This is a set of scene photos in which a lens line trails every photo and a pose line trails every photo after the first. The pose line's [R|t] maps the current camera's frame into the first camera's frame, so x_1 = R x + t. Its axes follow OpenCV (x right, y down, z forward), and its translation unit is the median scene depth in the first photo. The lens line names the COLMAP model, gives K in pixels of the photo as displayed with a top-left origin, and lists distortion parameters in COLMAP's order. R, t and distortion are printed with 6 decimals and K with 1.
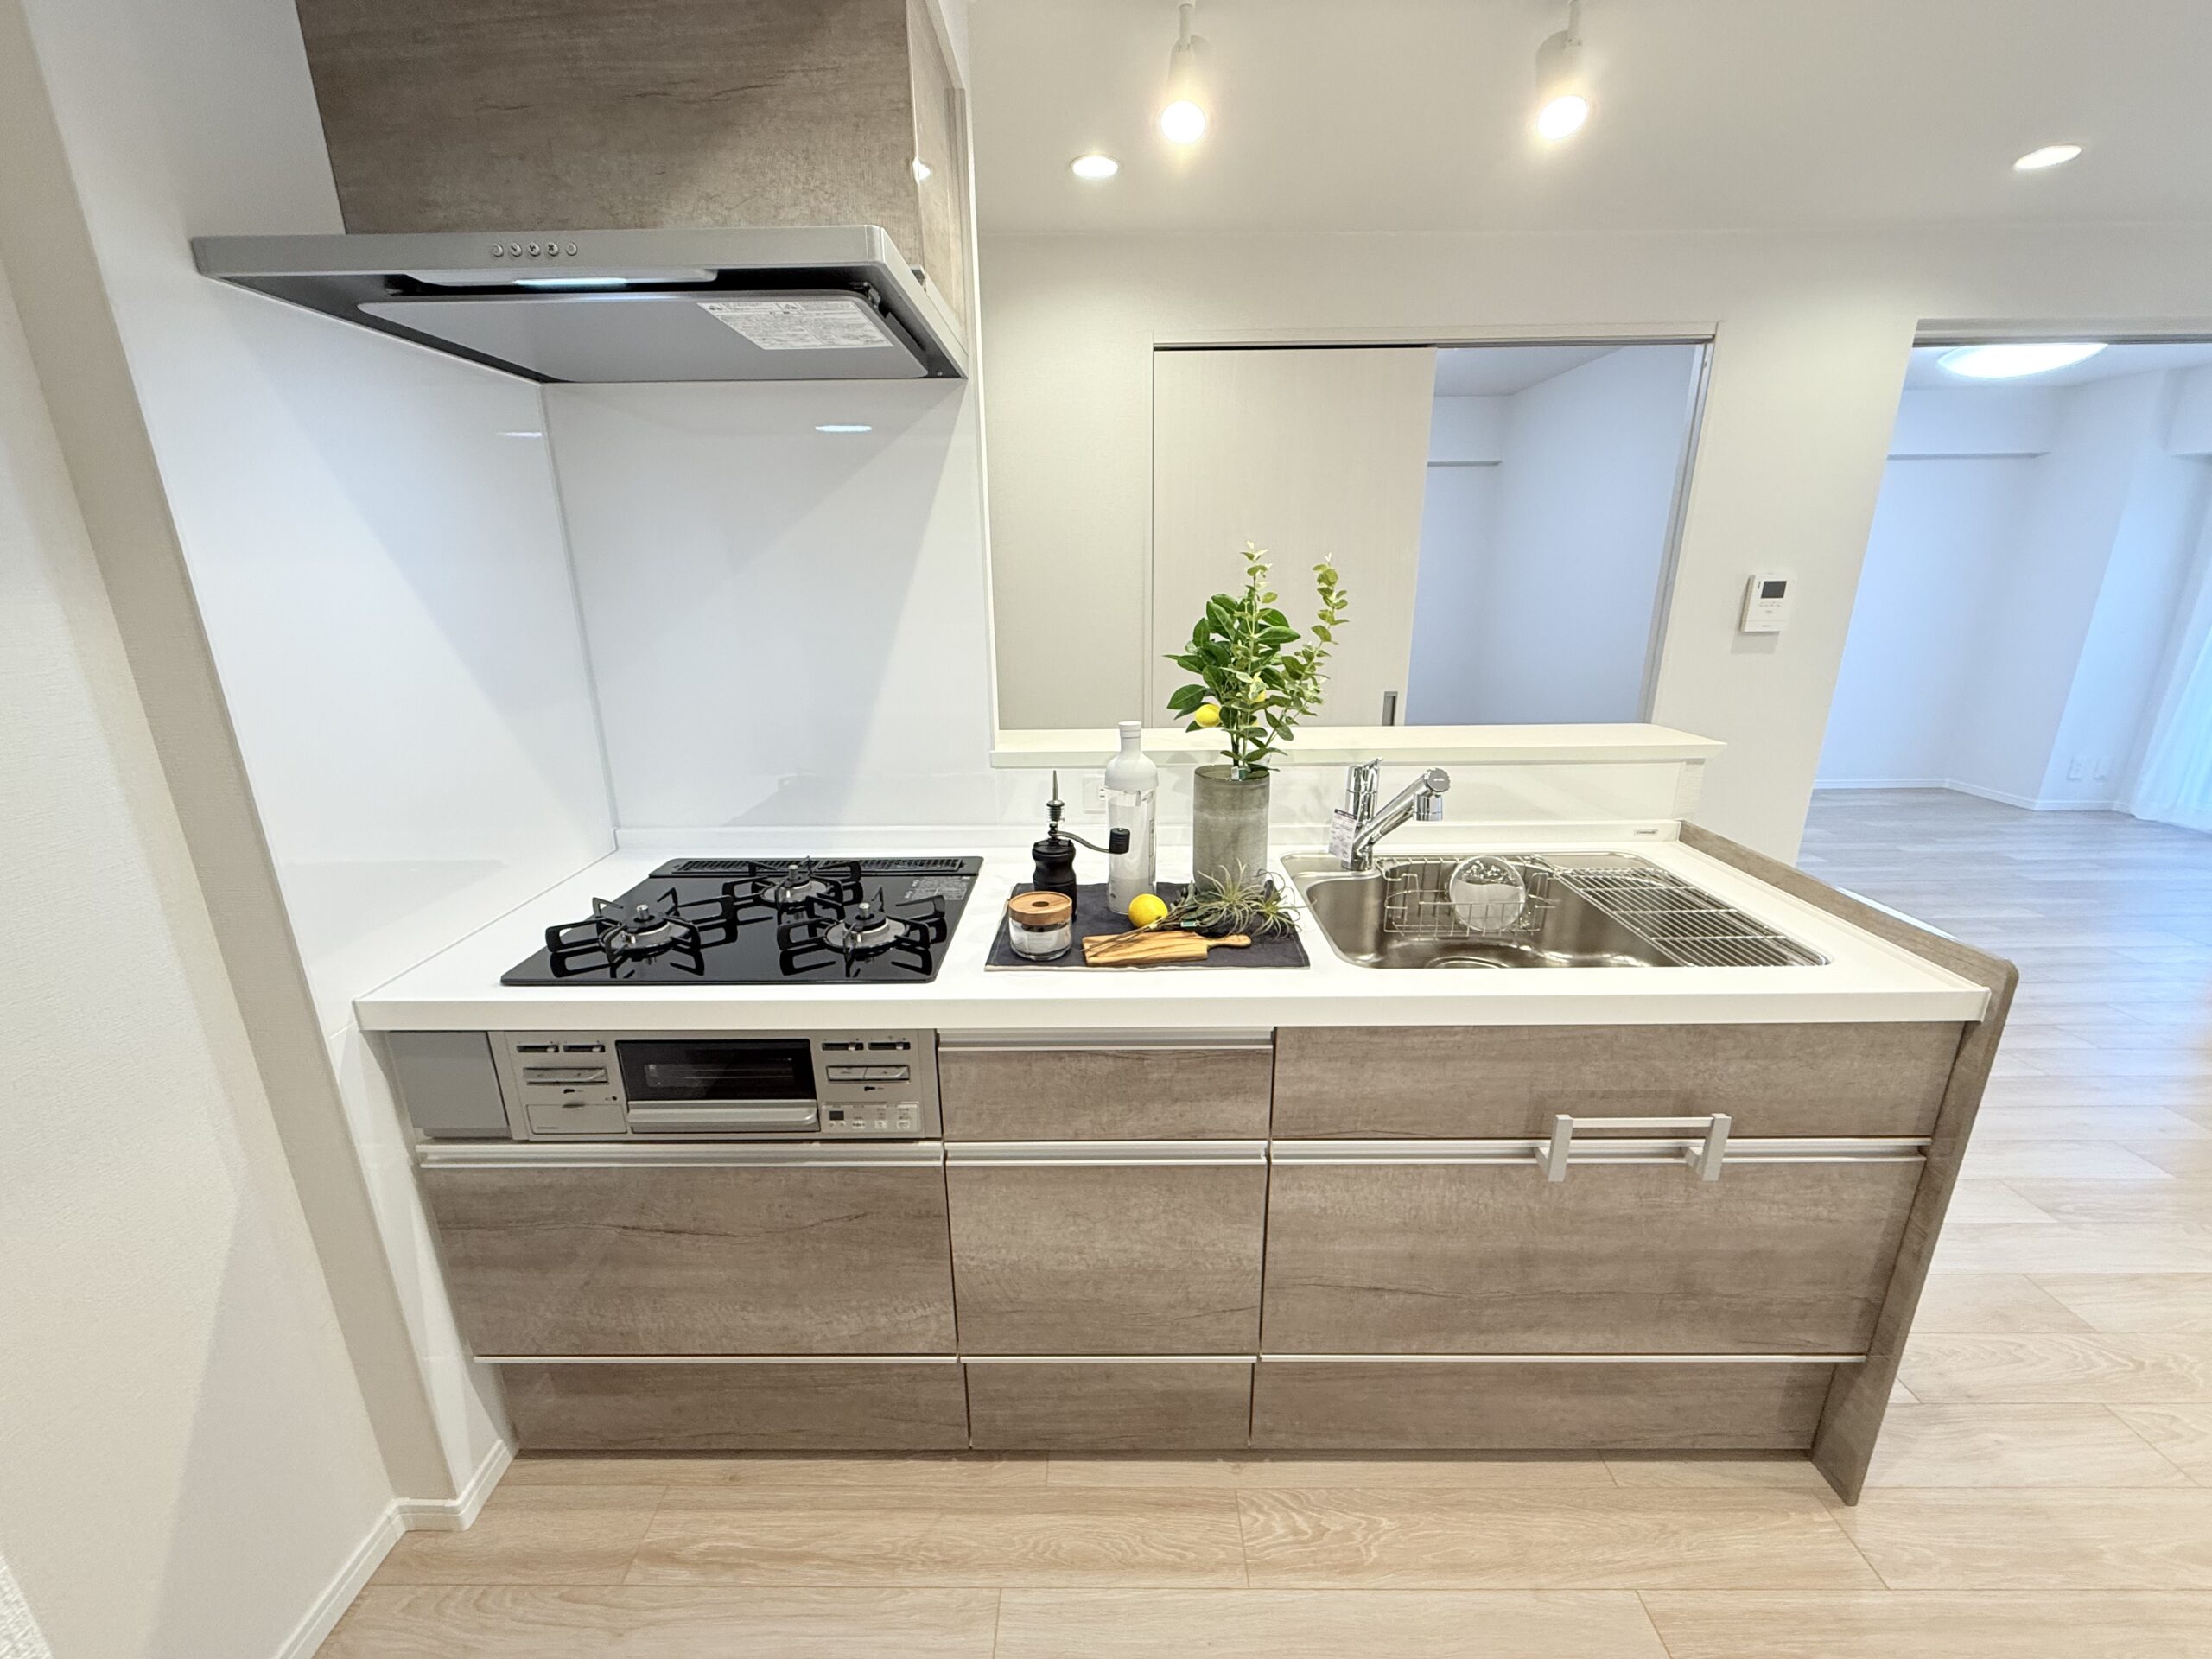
lens RADIAL K [[877.0, 0, 1105.6], [0, 877.0, 830.8], [0, 0, 1]] dist [-0.002244, 0.000130]
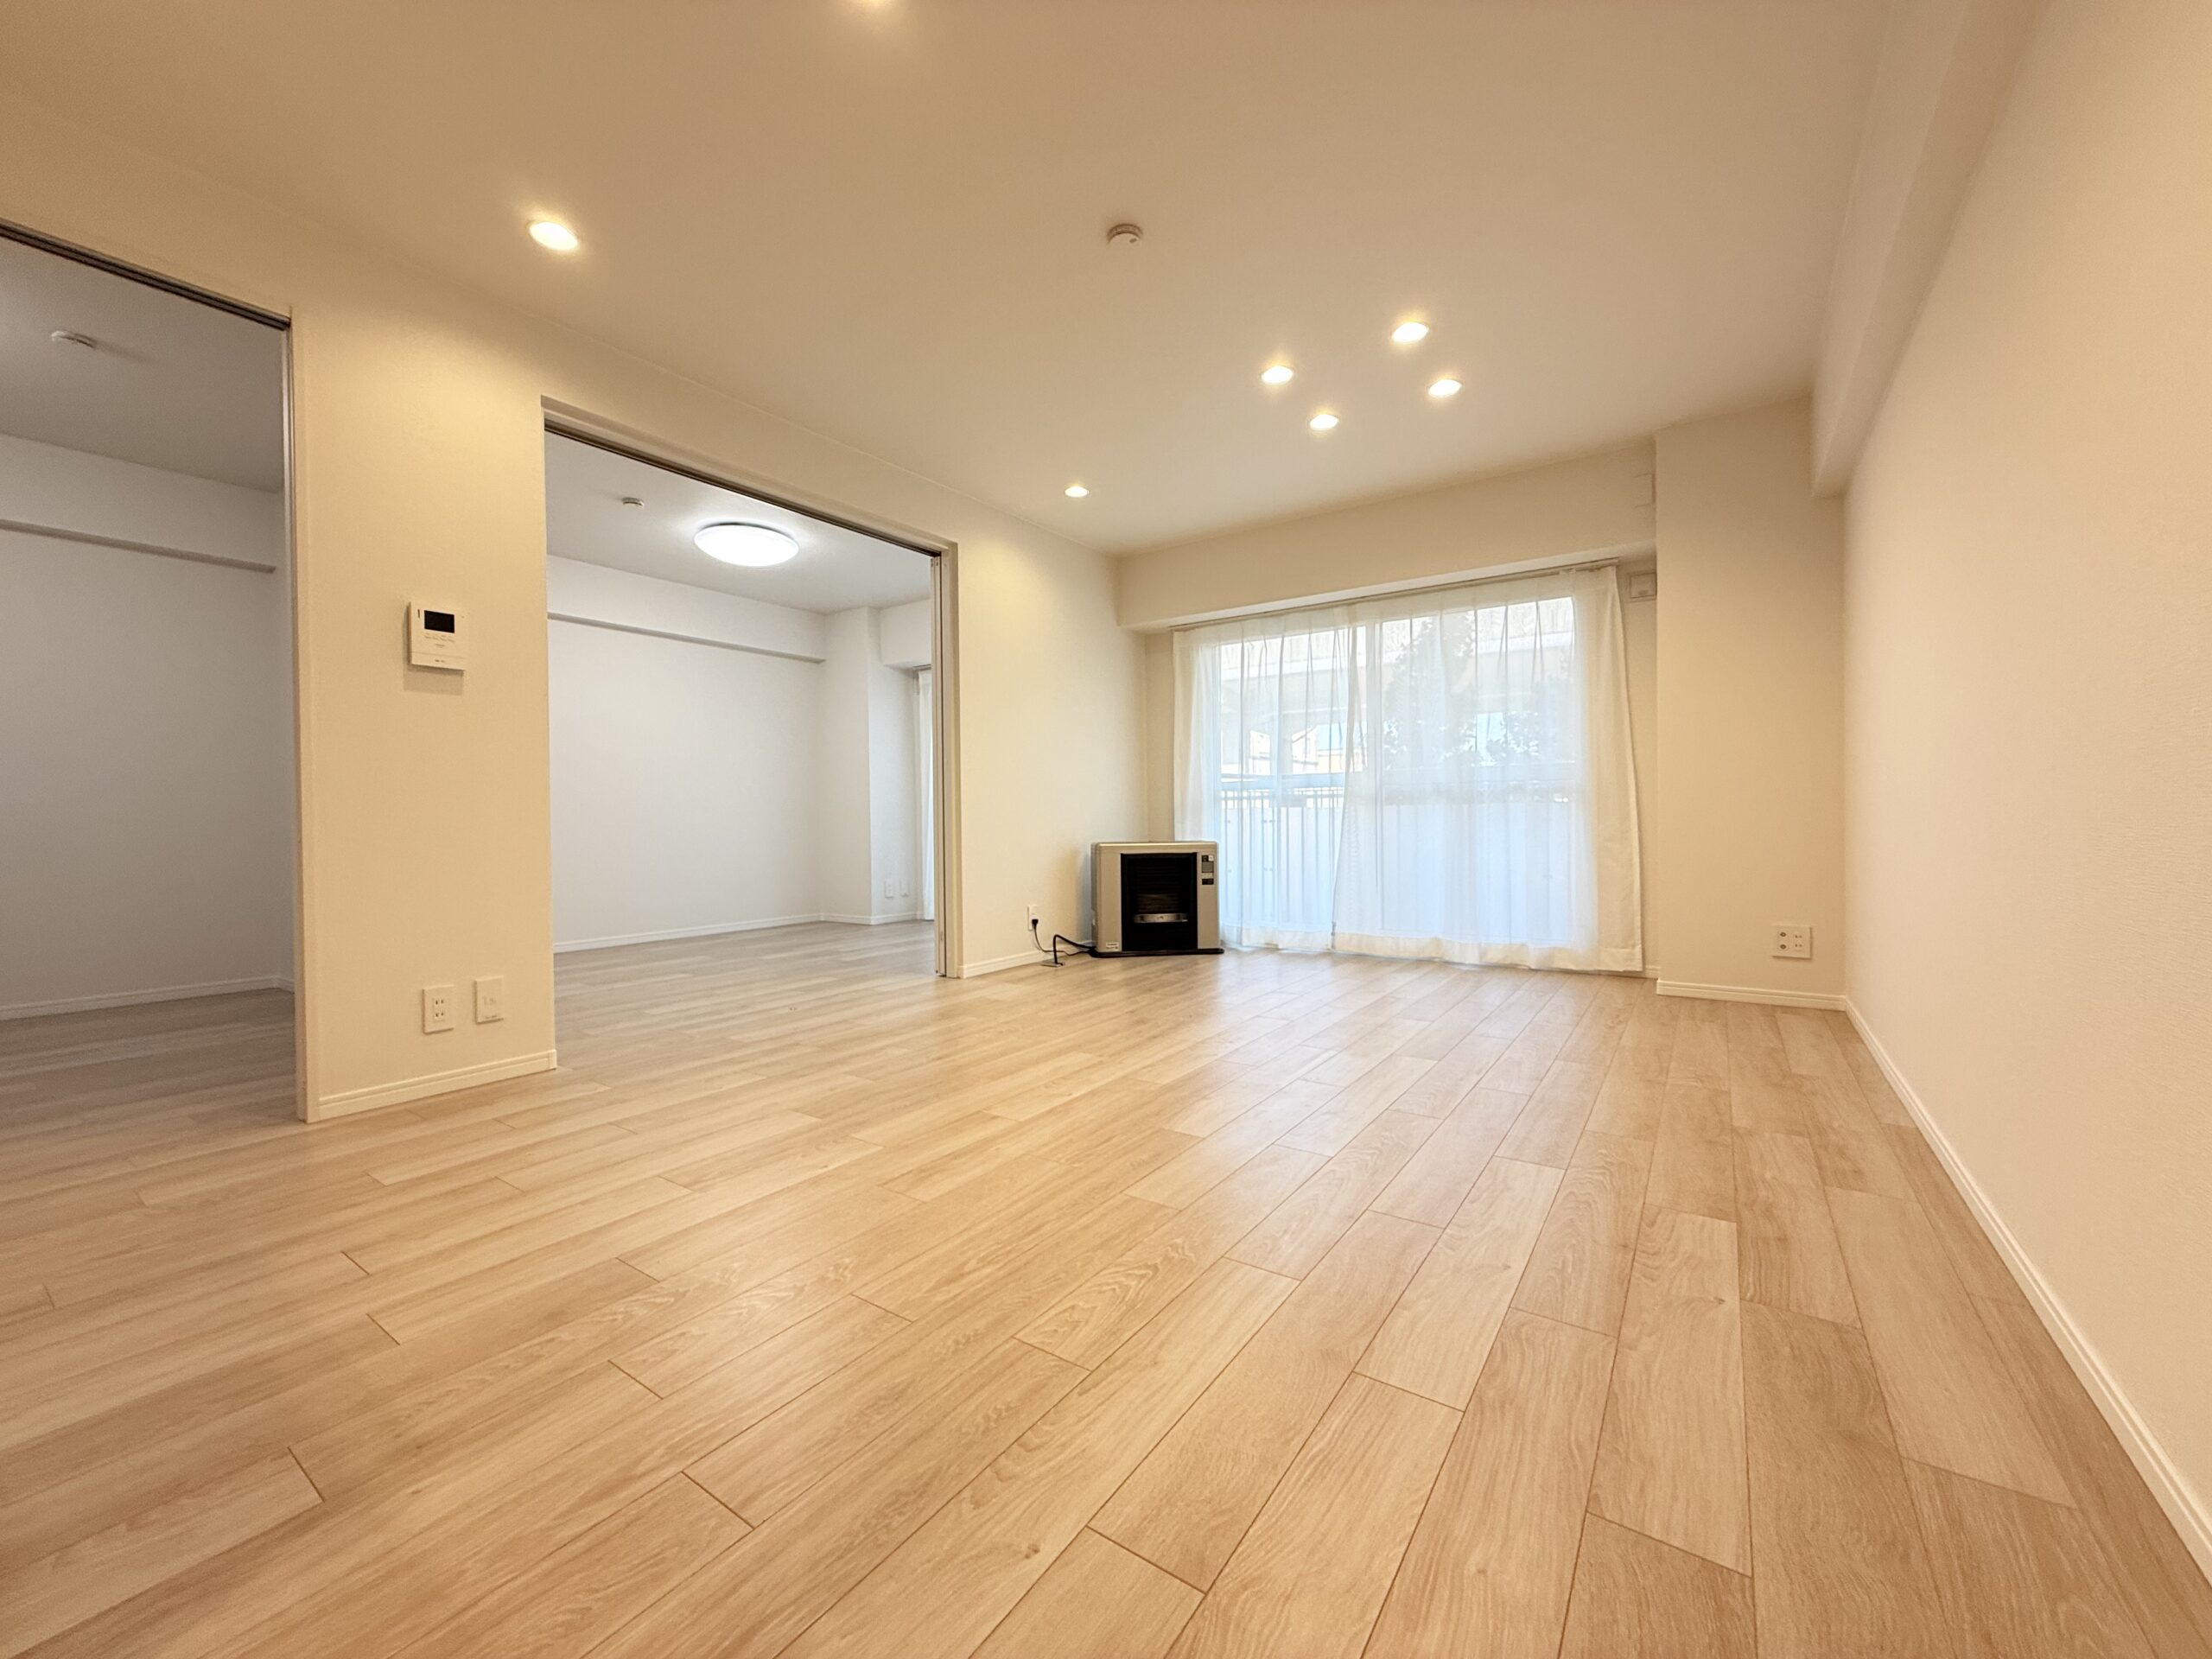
lens RADIAL K [[877.0, 0, 1099.3], [0, 877.0, 817.3], [0, 0, 1]] dist [-0.002244, 0.000130]
pose [[0.569905, 0.007394, 0.821677, 0.401397], [0.234401, 0.956949, -0.171189, 0.232351], [-0.787569, 0.290163, 0.543636, 0.023269]]
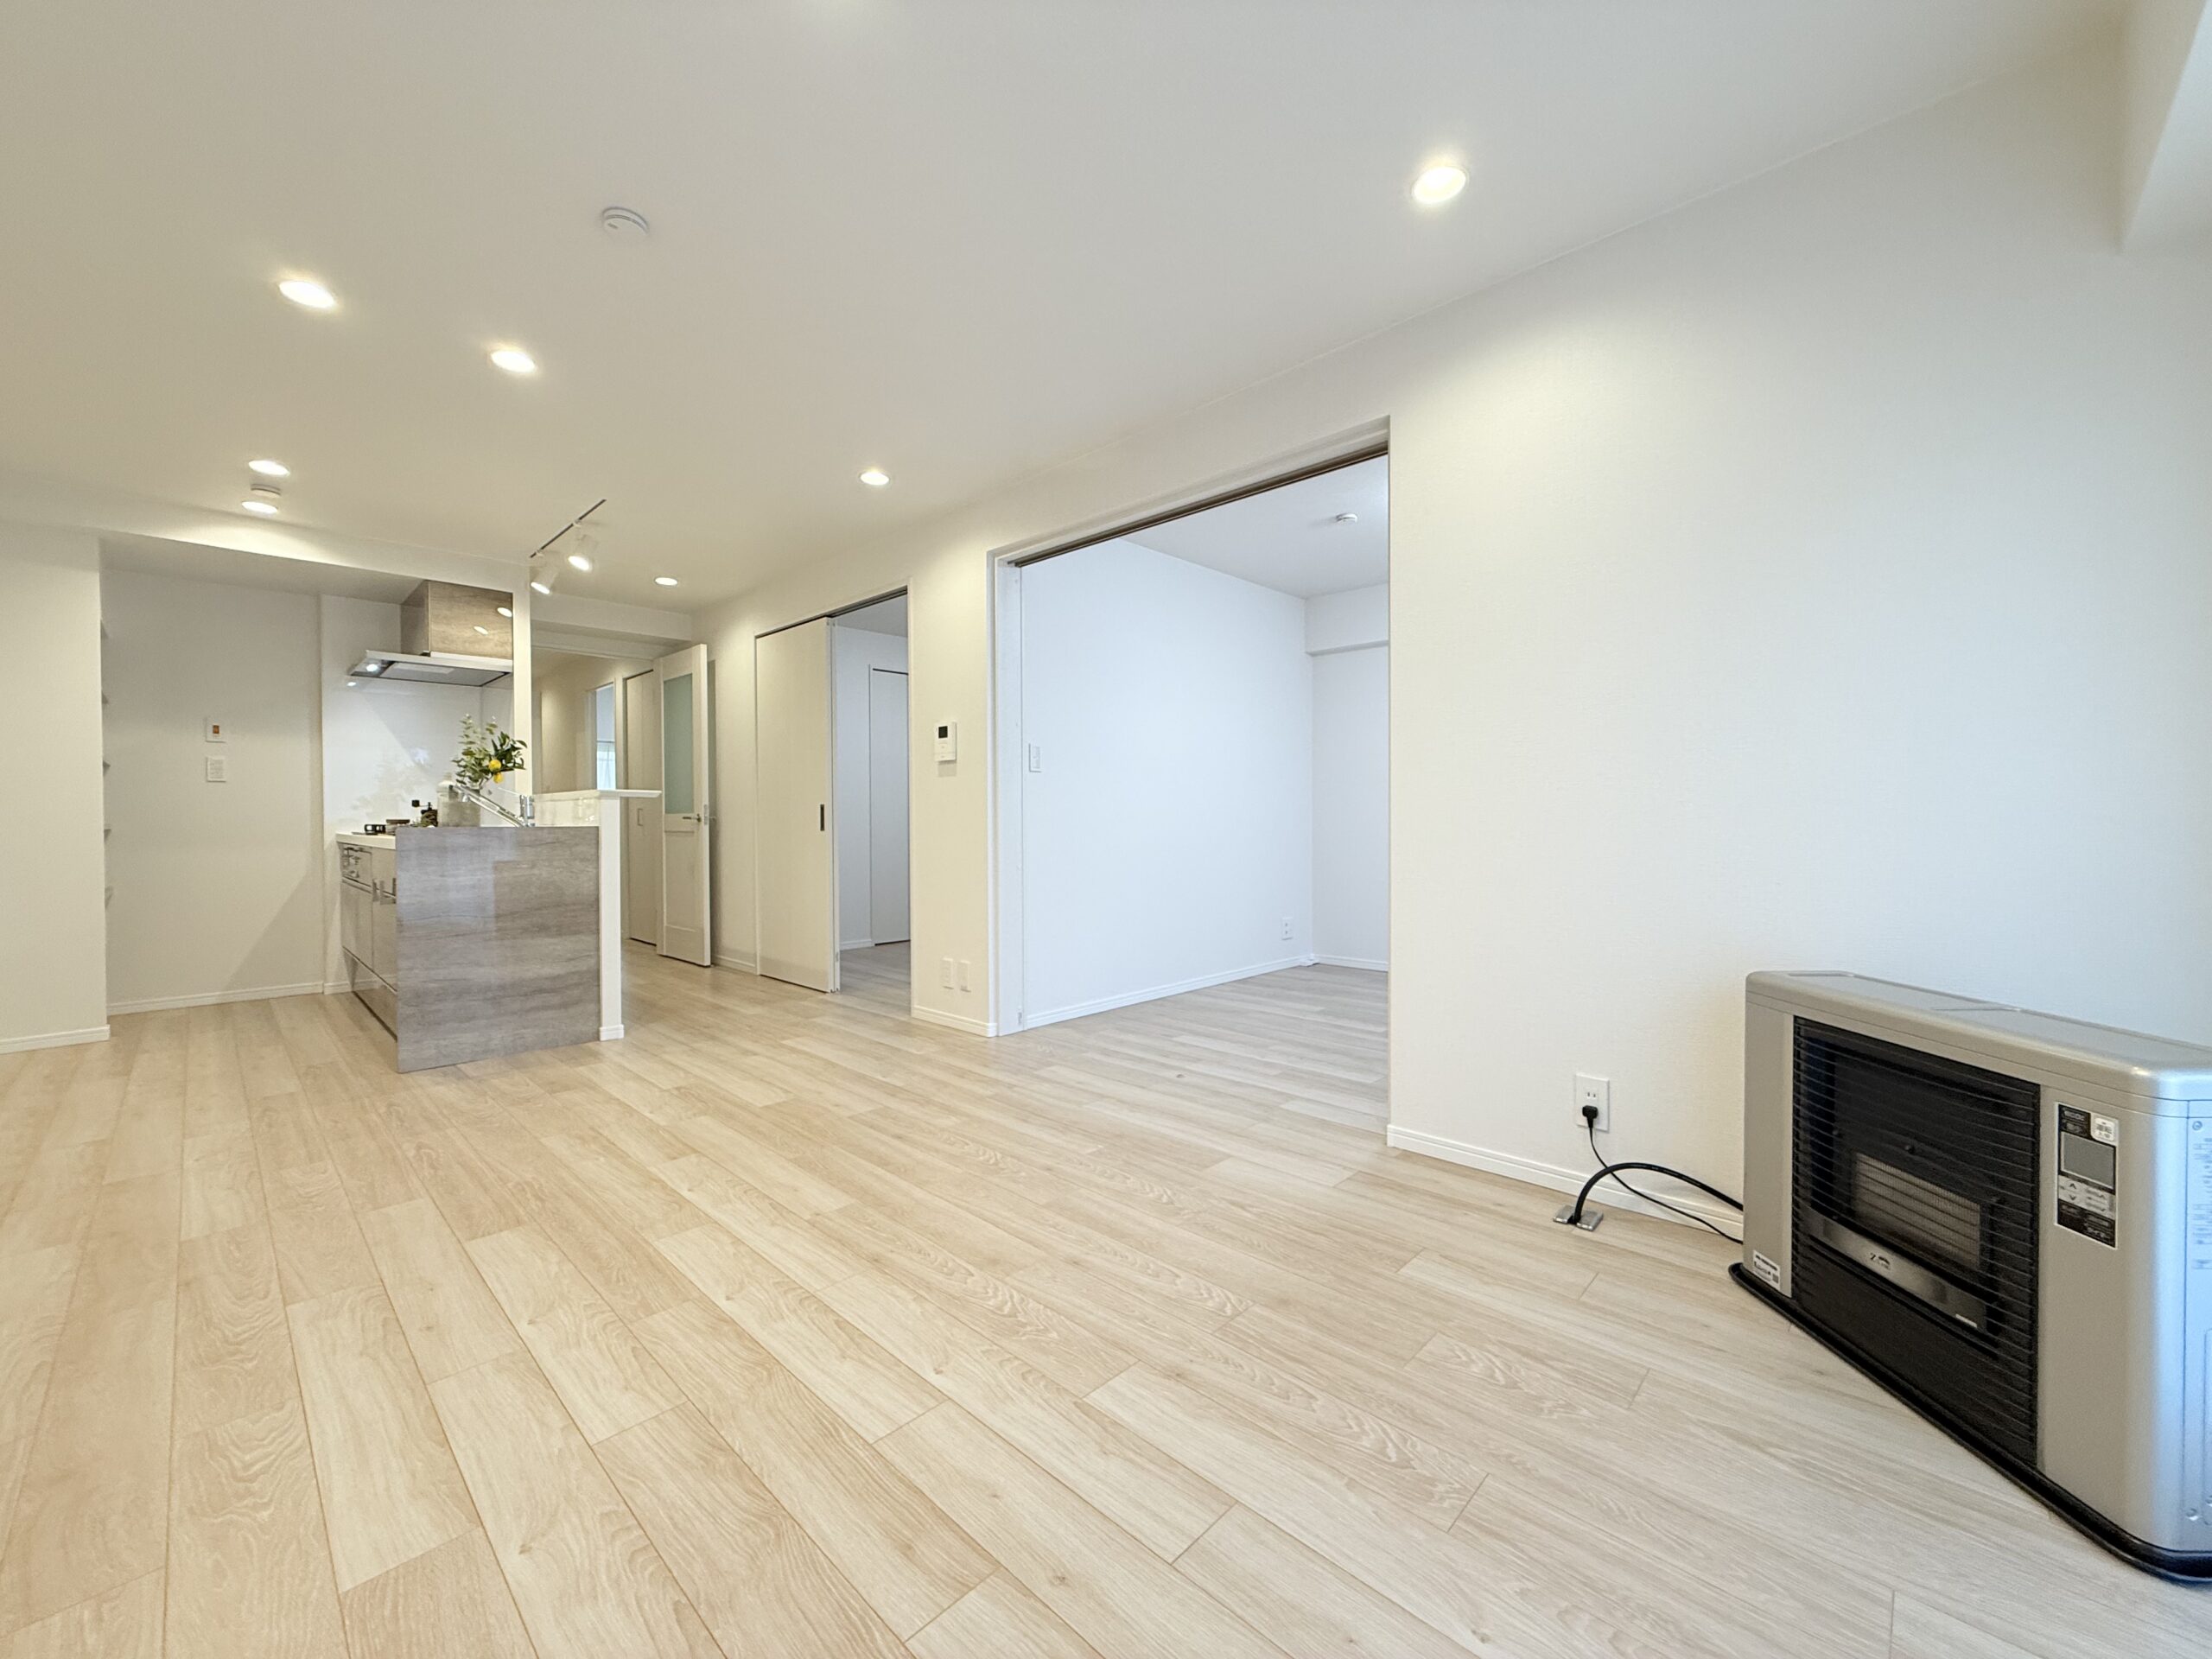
lens RADIAL K [[877.0, 0, 1108.2], [0, 877.0, 828.8], [0, 0, 1]] dist [-0.002244, 0.000130]
pose [[0.725507, 0.017032, -0.688004, 1.940774], [-0.196687, 0.963129, -0.183565, 0.090981], [0.659510, 0.268499, 0.702107, 0.198374]]
